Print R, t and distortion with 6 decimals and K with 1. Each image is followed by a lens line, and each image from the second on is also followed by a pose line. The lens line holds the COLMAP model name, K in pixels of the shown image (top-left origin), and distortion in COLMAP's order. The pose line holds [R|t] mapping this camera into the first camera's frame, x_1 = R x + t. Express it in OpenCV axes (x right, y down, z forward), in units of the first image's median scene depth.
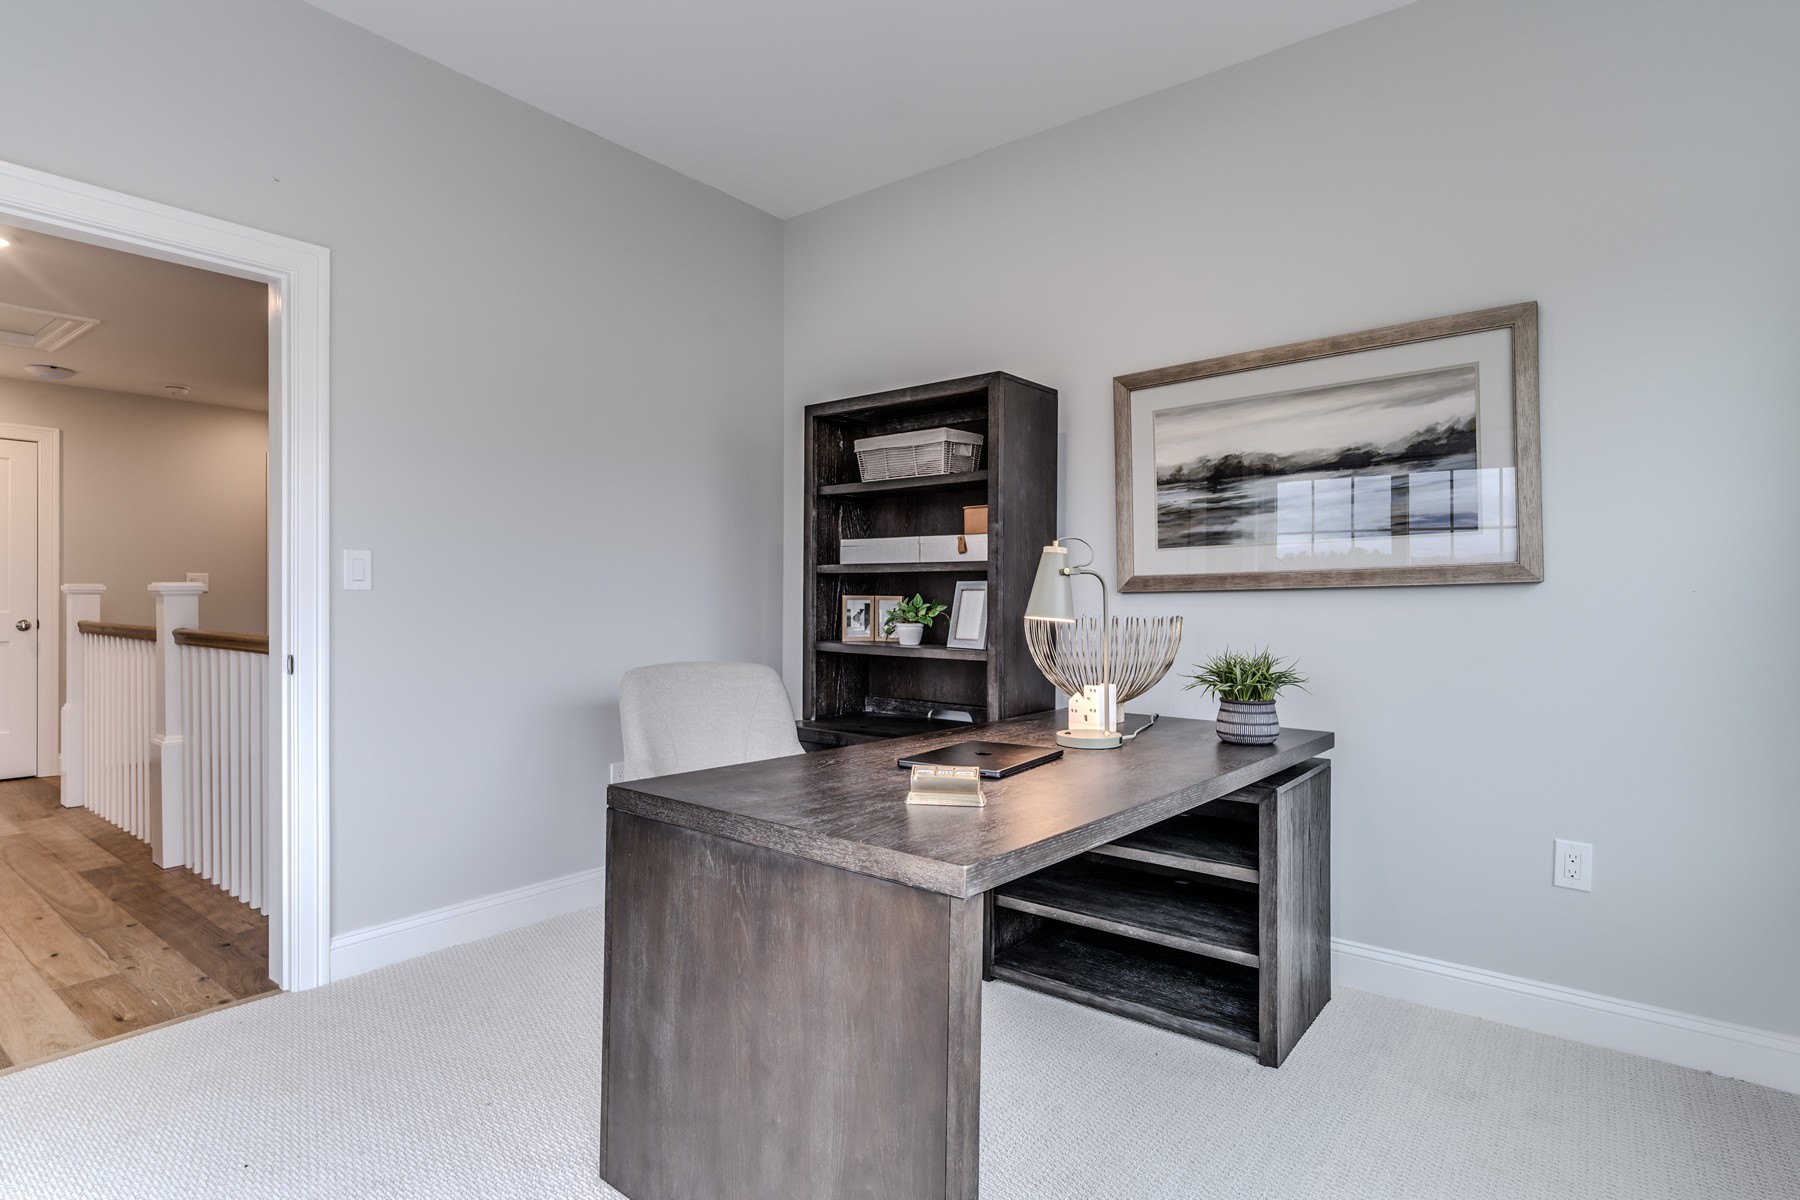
lens RADIAL K [[919.7, 0, 903.5], [0, 919.7, 597.7], [0, 0, 1]] dist [-0.004883, 0.001281]
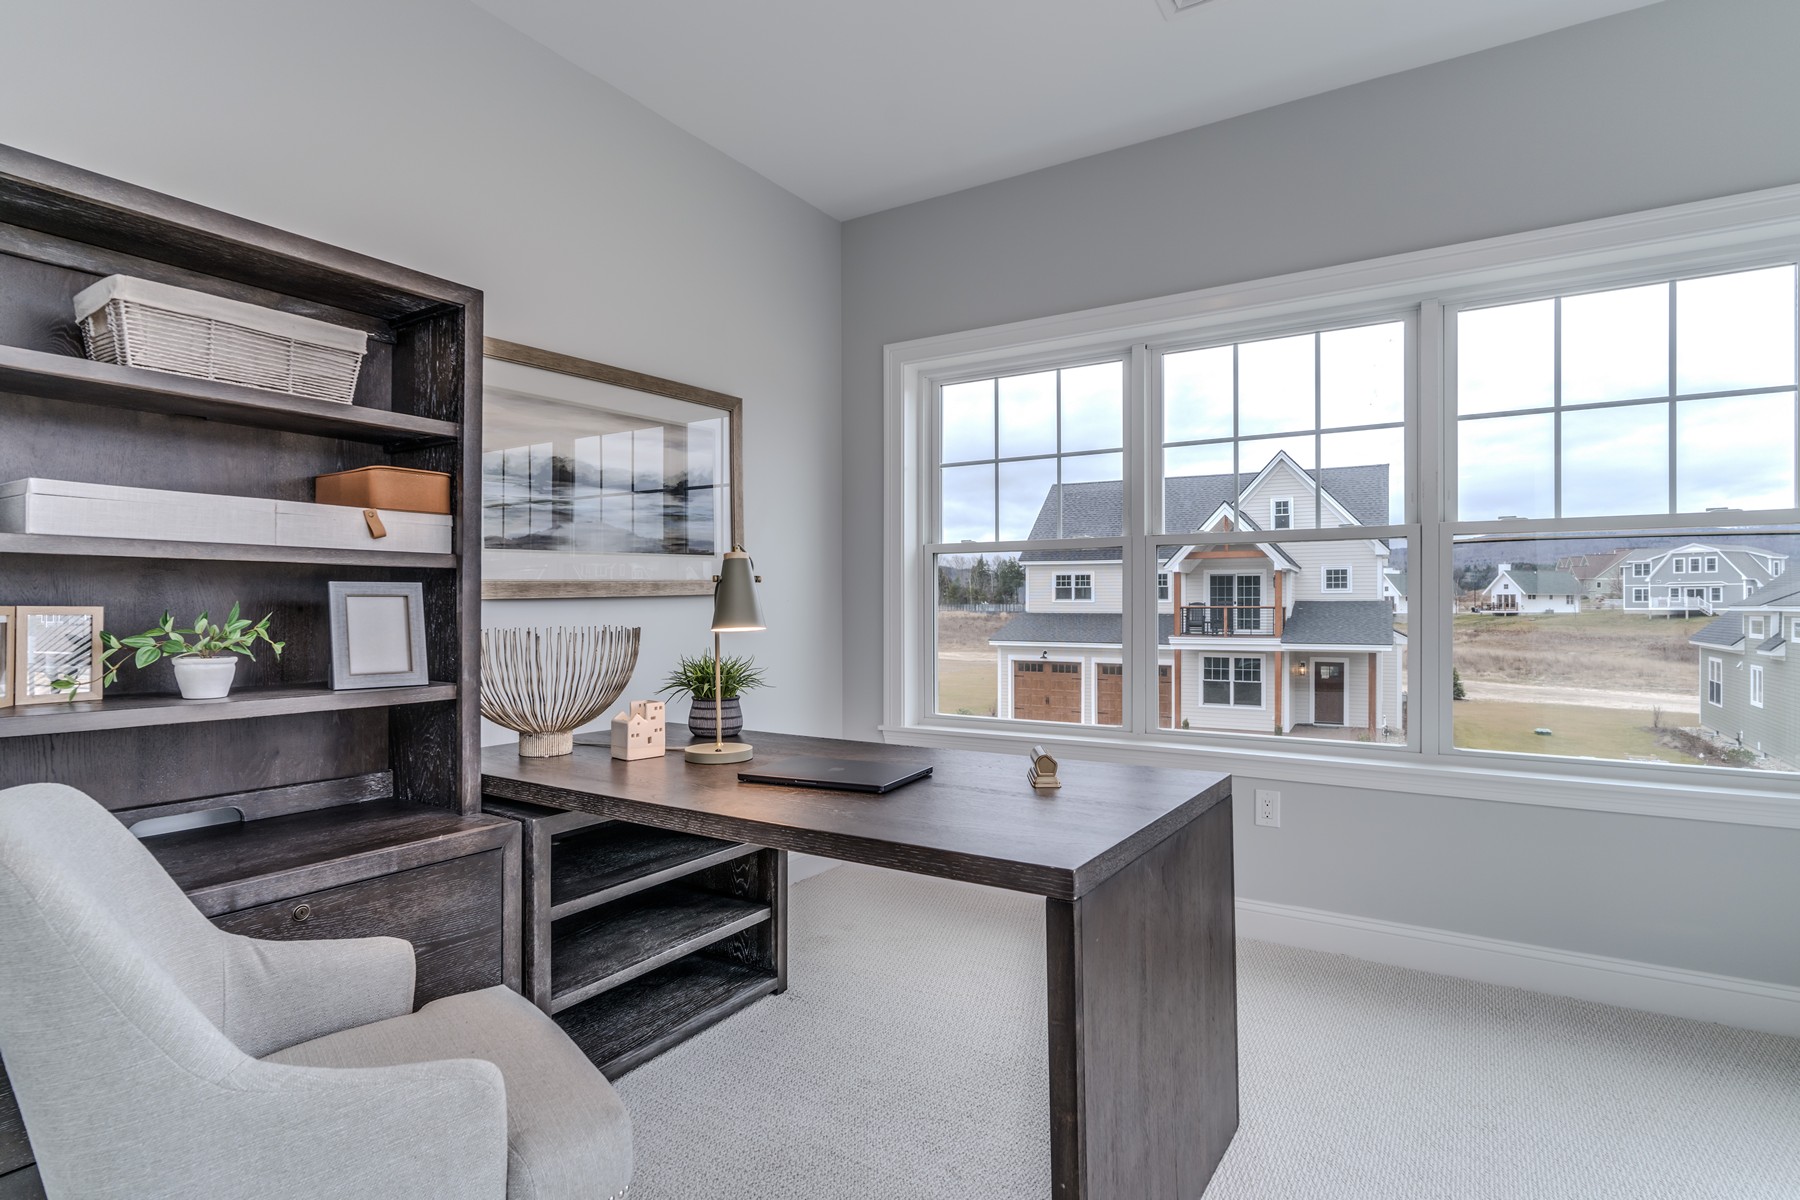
lens RADIAL K [[919.7, 0, 896.8], [0, 919.7, 593.9], [0, 0, 1]] dist [-0.004883, 0.001281]
pose [[-0.094661, 0.010959, 0.995449, -0.686617], [0.016497, 0.999819, -0.009438, 0.002557], [-0.995373, 0.015529, -0.094824, 0.799789]]
